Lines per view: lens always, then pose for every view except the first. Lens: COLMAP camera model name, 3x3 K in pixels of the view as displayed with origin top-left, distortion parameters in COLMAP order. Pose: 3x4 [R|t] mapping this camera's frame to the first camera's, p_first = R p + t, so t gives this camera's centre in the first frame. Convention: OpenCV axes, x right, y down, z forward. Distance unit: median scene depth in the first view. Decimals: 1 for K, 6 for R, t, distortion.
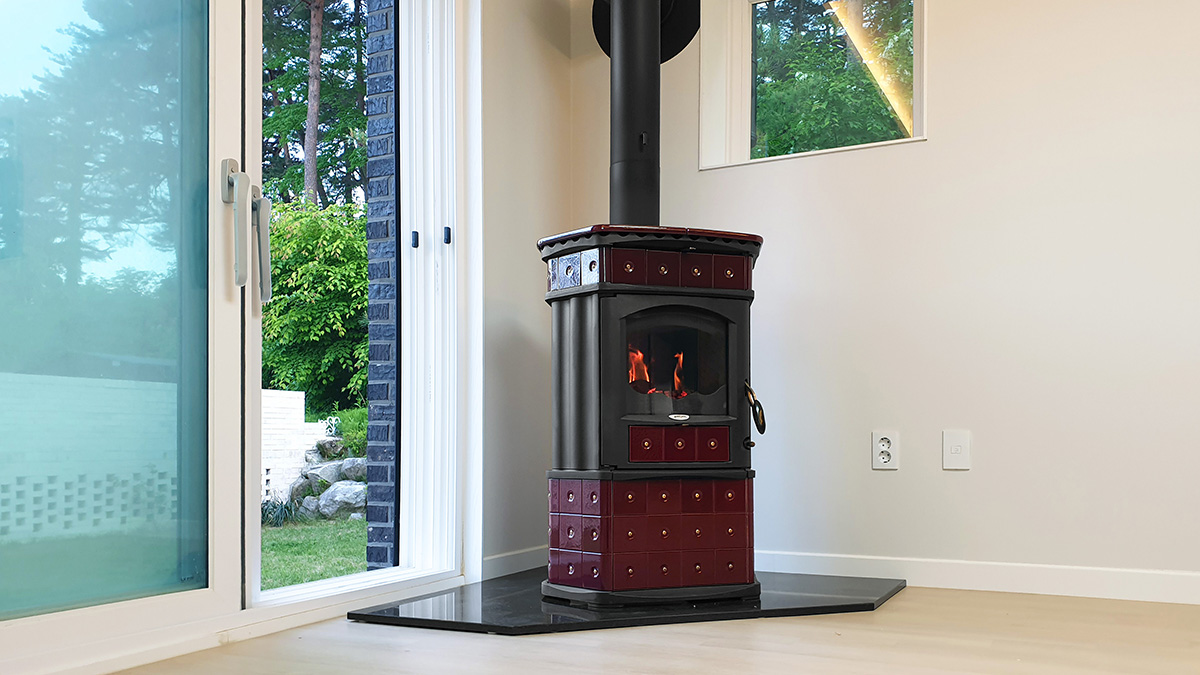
lens RADIAL K [[920.8, 0, 570.1], [0, 920.8, 405.4], [0, 0, 1]] dist [0.047265, -0.107028]
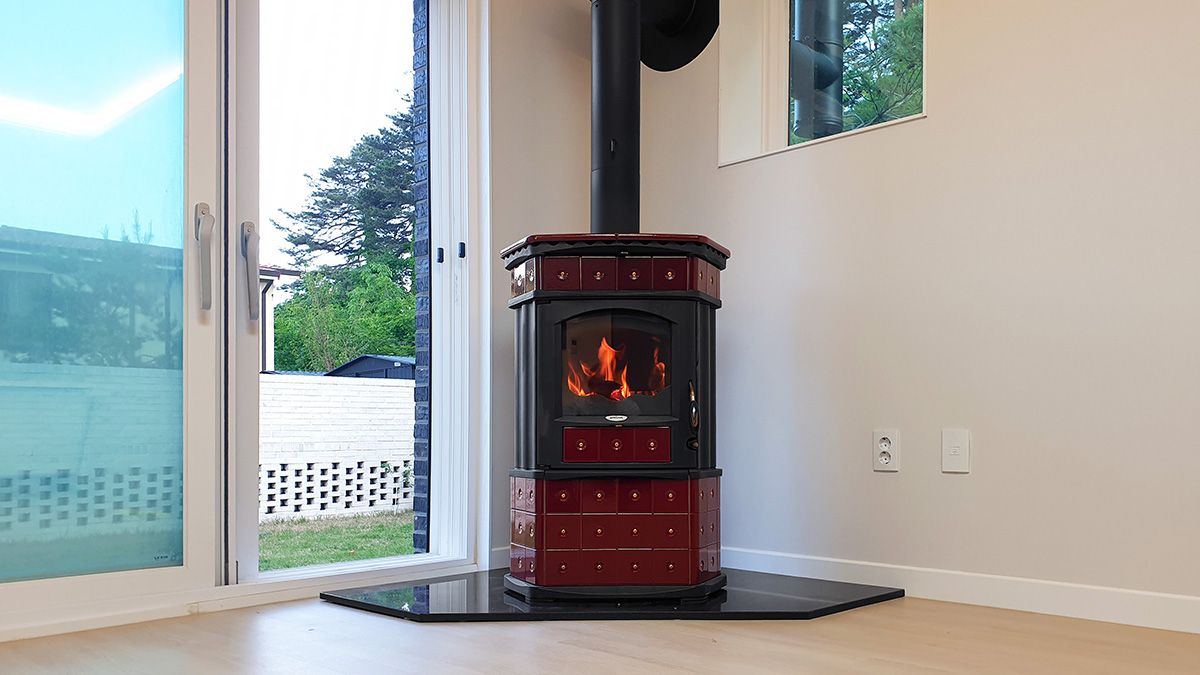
lens RADIAL K [[896.9, 0, 604.0], [0, 896.9, 396.6], [0, 0, 1]] dist [0.009715, -0.006859]
pose [[0.955475, -0.015808, -0.294648, 0.303368], [0.016817, 0.999858, 0.000891, -0.008751], [0.294592, -0.005807, 0.955605, 0.033998]]
